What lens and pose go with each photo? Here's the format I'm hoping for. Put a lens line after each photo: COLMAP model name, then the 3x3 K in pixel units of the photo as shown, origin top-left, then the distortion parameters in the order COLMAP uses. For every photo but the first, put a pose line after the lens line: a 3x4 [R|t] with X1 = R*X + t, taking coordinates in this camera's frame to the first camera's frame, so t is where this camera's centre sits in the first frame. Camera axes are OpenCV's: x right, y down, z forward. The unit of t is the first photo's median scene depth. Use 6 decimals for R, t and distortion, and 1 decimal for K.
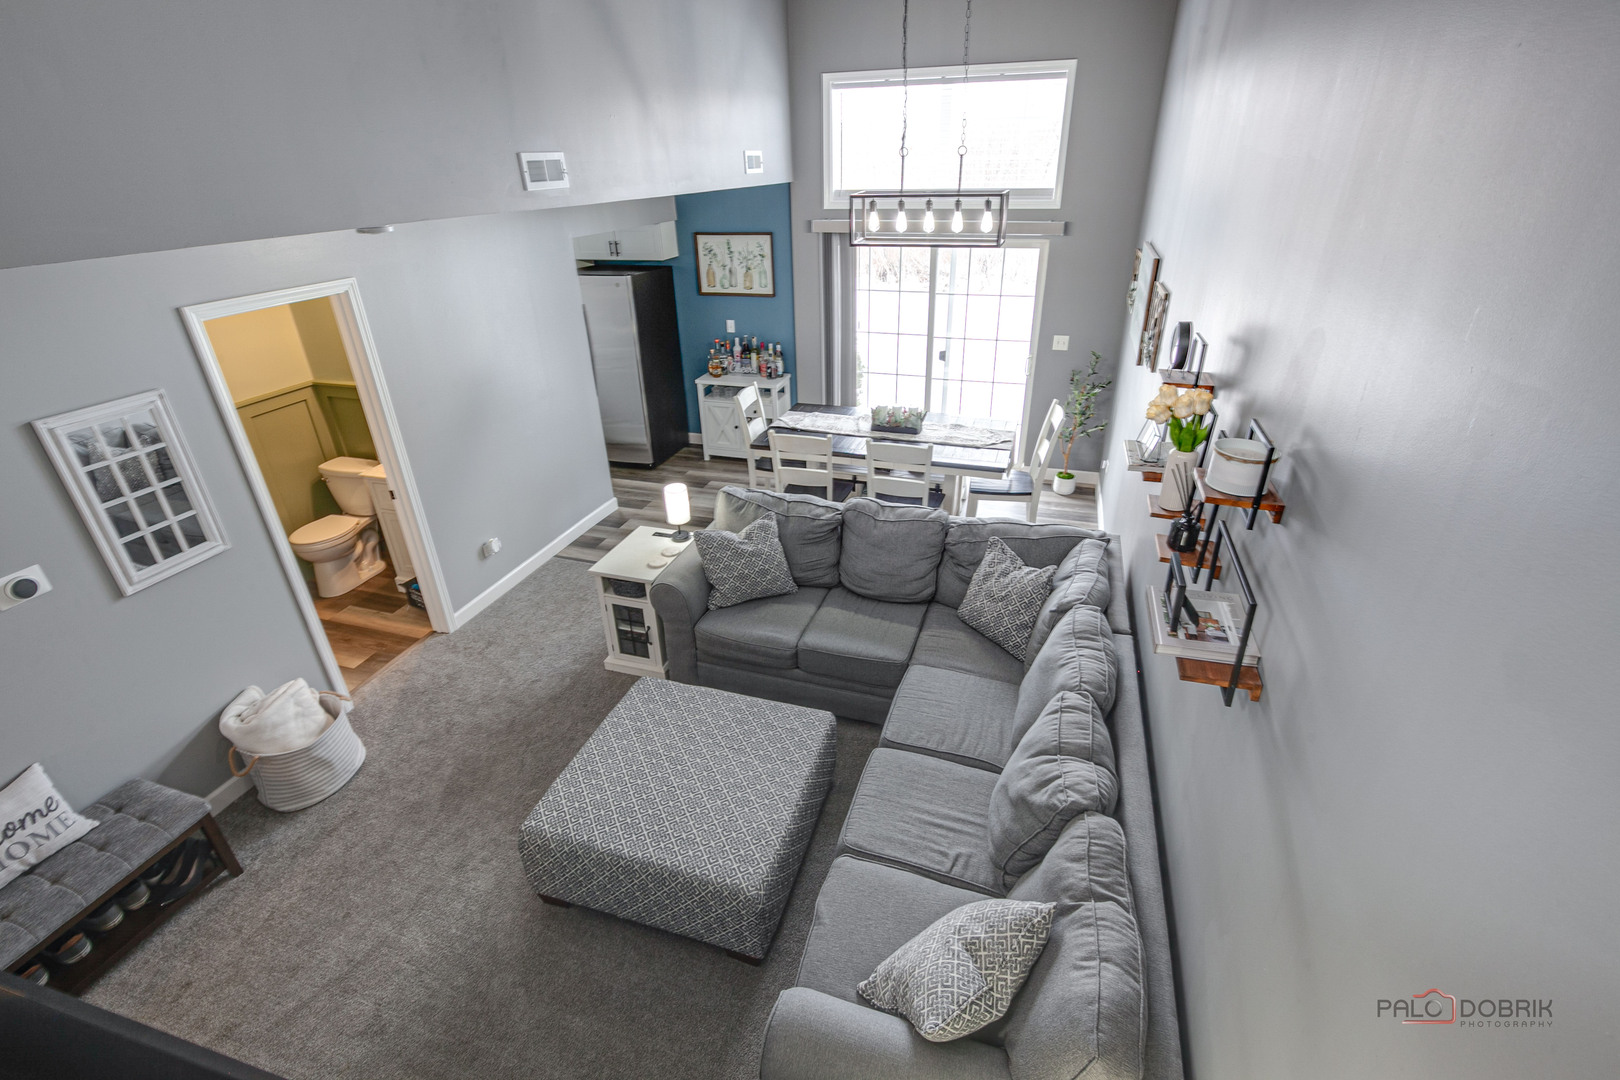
lens RADIAL K [[744.8, 0, 816.6], [0, 744.8, 538.1], [0, 0, 1]] dist [-0.019657, 0.005531]
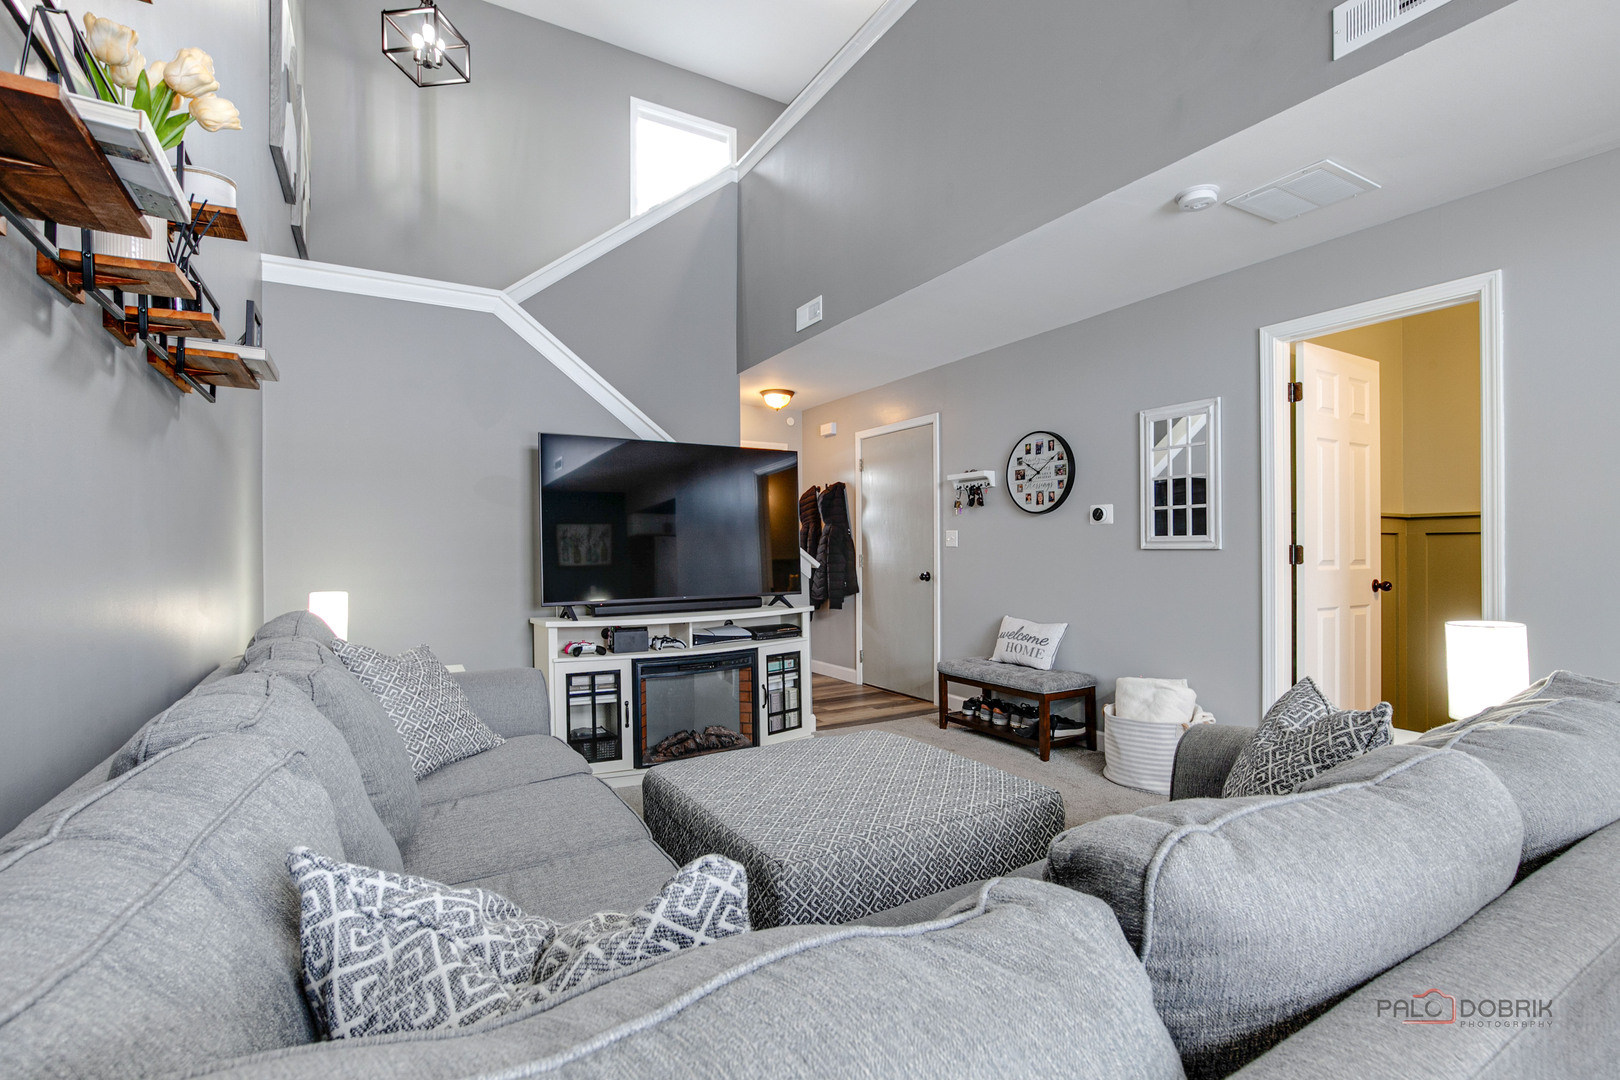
lens RADIAL K [[744.8, 0, 806.8], [0, 744.8, 546.5], [0, 0, 1]] dist [-0.019657, 0.005531]
pose [[-0.655203, 0.027509, -0.754952, 0.334163], [-0.329878, 0.888610, 0.318672, -0.108960], [0.679624, 0.457837, -0.573146, 0.976812]]
